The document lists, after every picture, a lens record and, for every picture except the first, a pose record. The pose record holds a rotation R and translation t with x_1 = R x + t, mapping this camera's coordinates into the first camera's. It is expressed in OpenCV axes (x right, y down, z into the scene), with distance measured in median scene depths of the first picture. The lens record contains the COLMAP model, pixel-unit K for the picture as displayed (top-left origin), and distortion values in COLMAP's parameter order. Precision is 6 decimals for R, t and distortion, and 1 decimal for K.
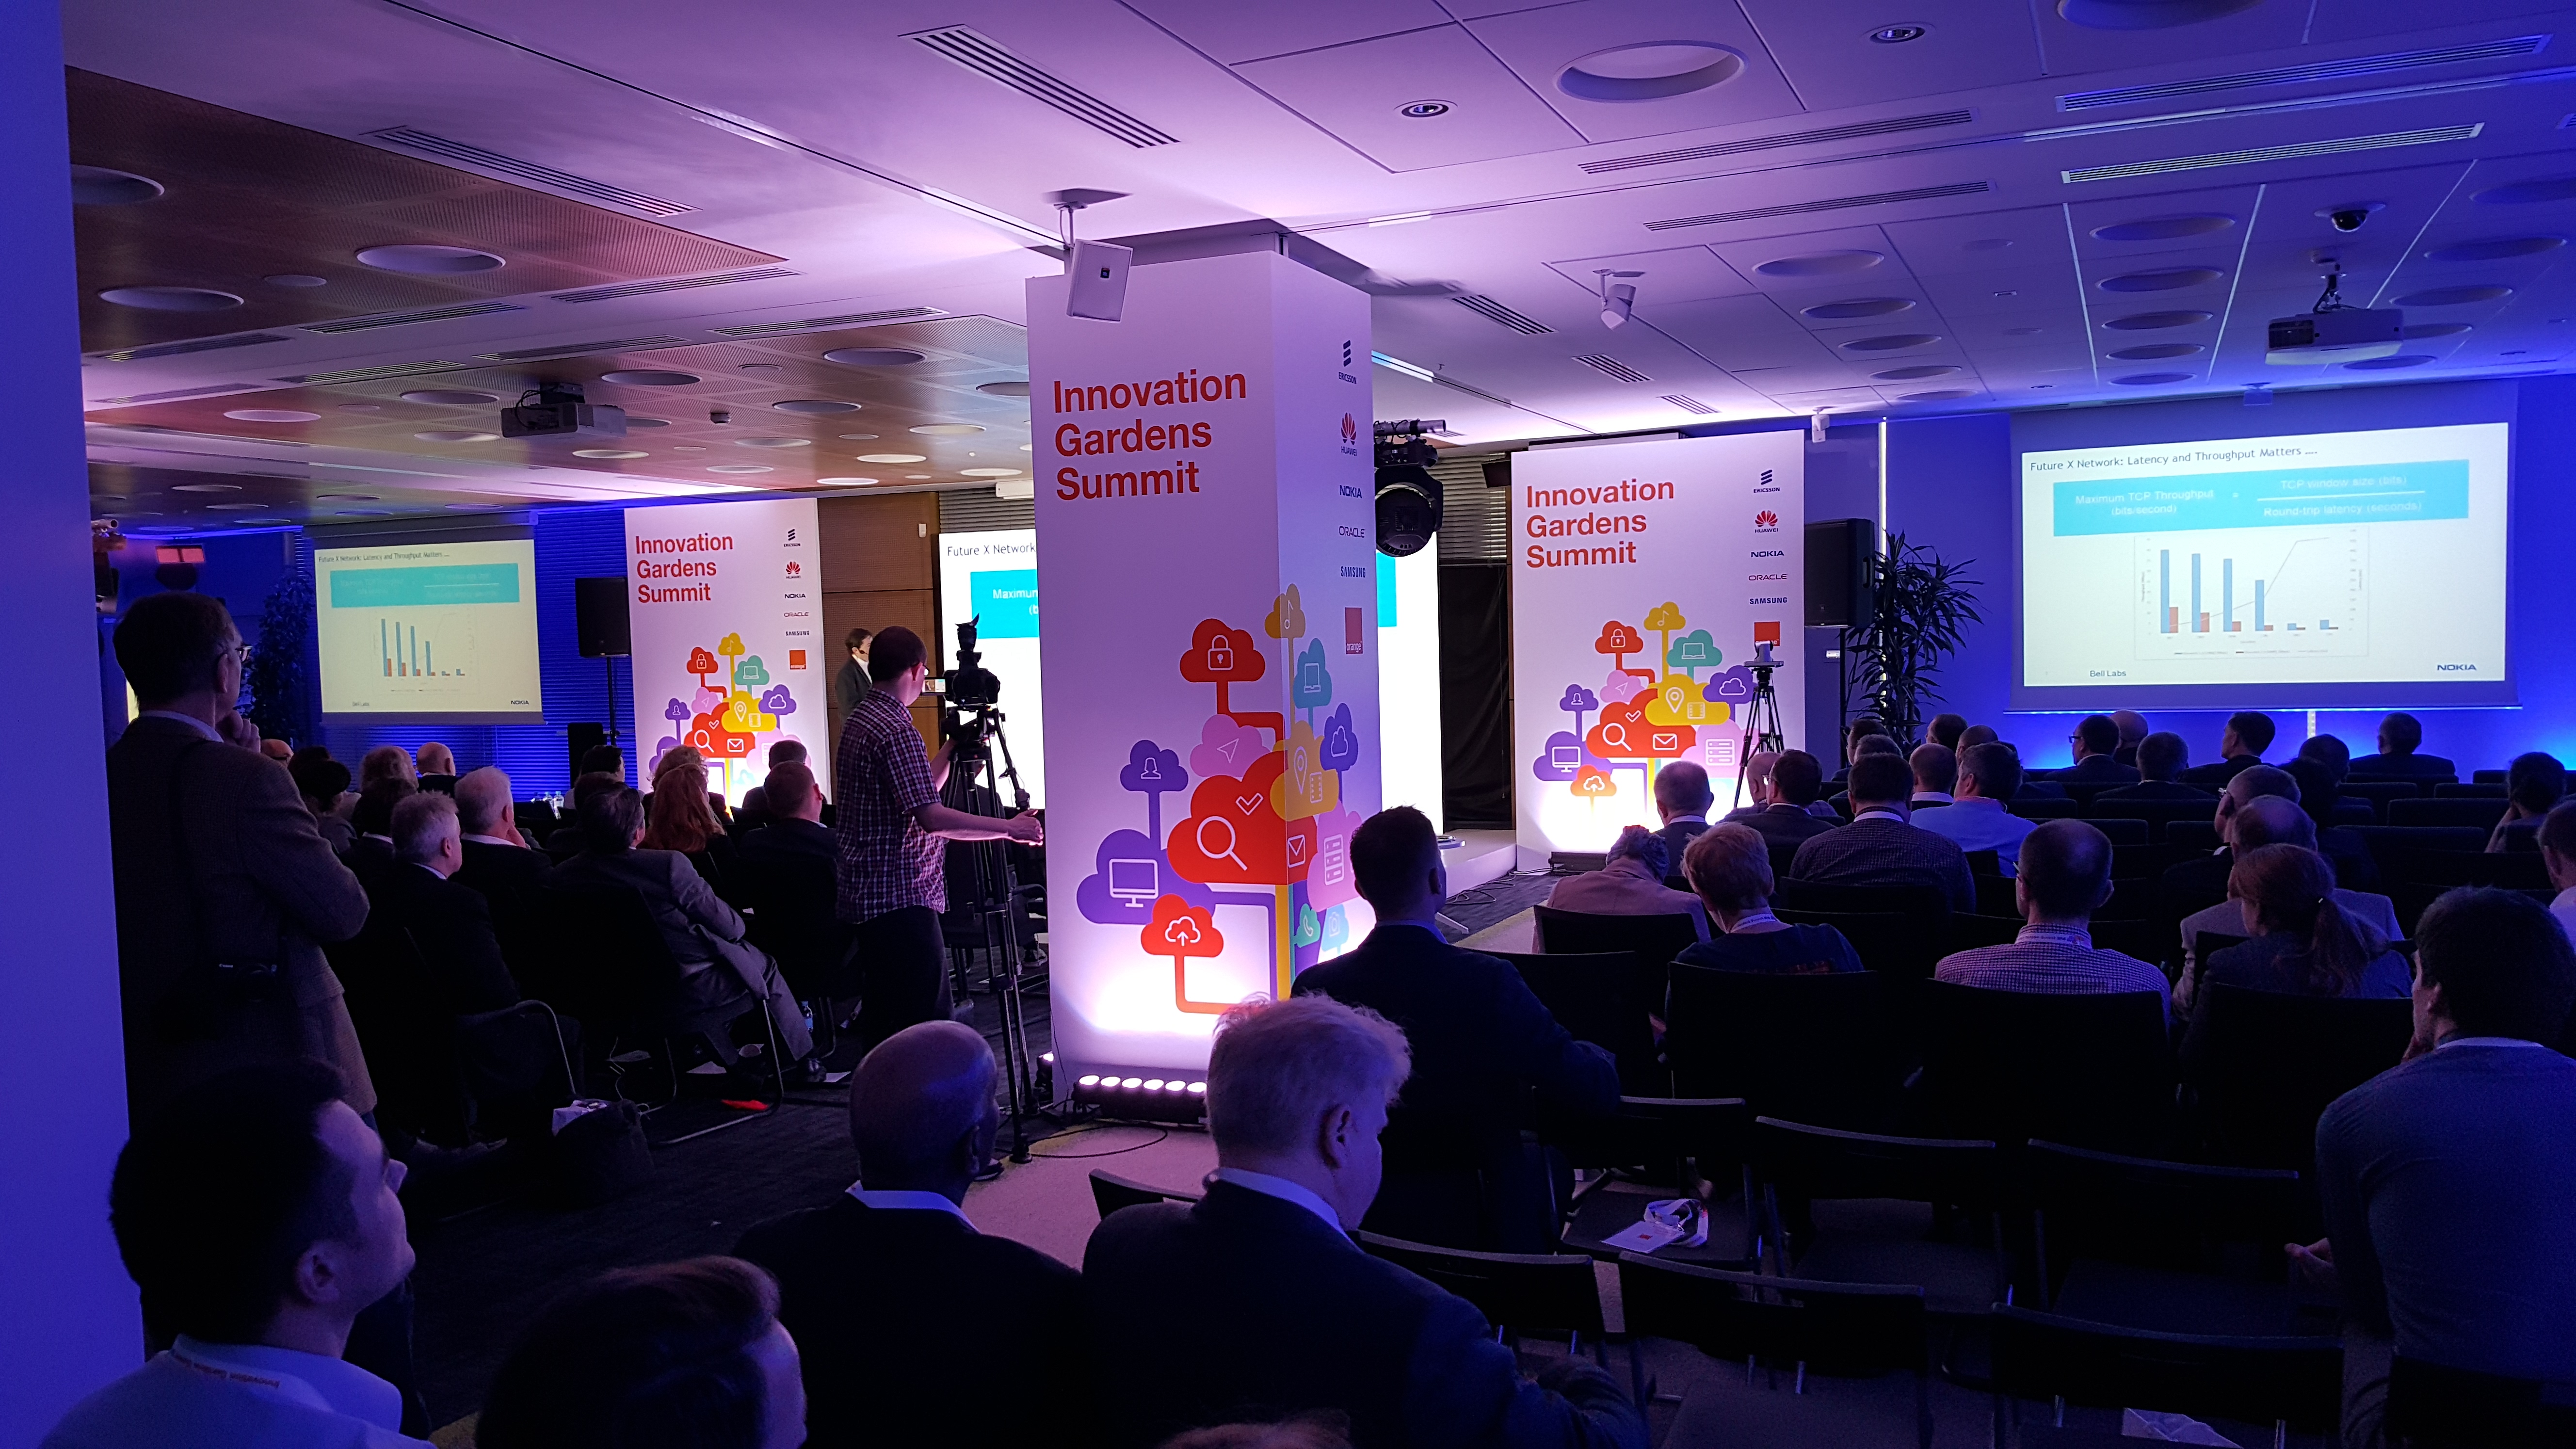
lens RADIAL K [[1922.3, 0, 1276.4], [0, 1922.3, 714.4], [0, 0, 1]] dist [0.009732, -0.013839]
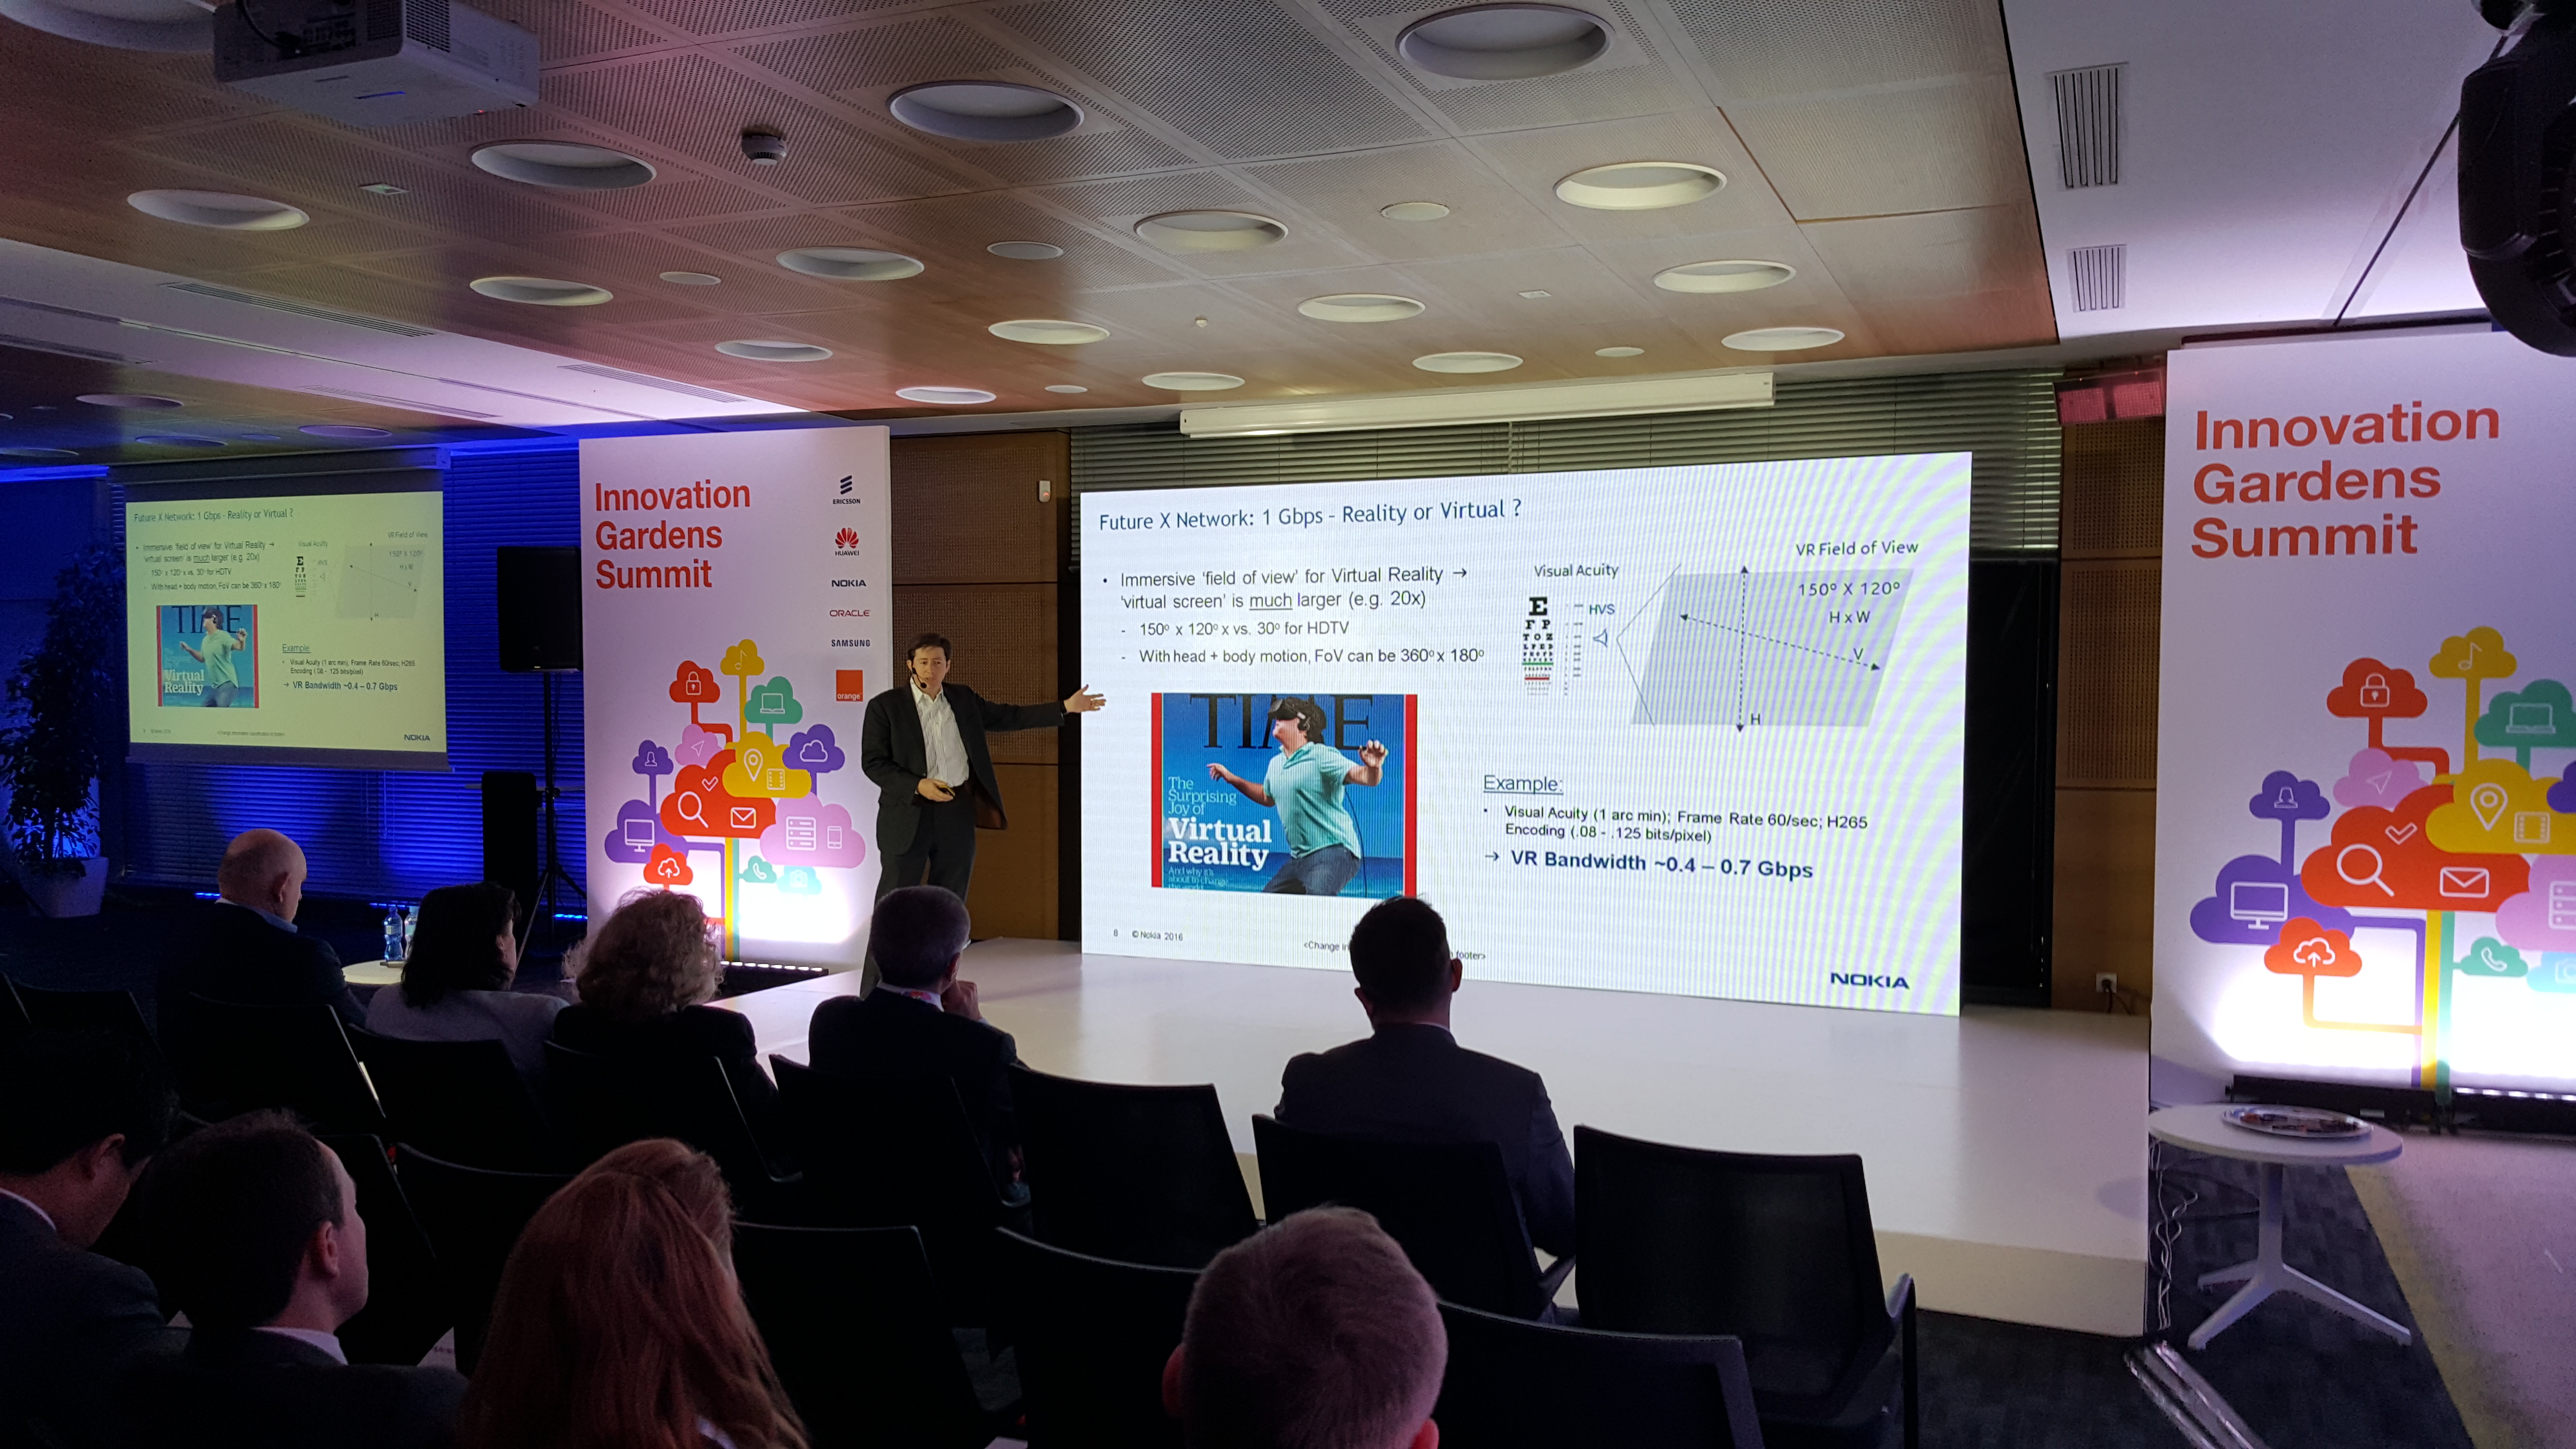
lens RADIAL K [[1922.3, 0, 1299.0], [0, 1922.3, 742.9], [0, 0, 1]] dist [0.009732, -0.013839]
pose [[0.999341, 0.031105, 0.018713, -0.114450], [-0.030898, 0.999459, -0.011254, -0.007255], [-0.019052, 0.010669, 0.999762, 0.374890]]
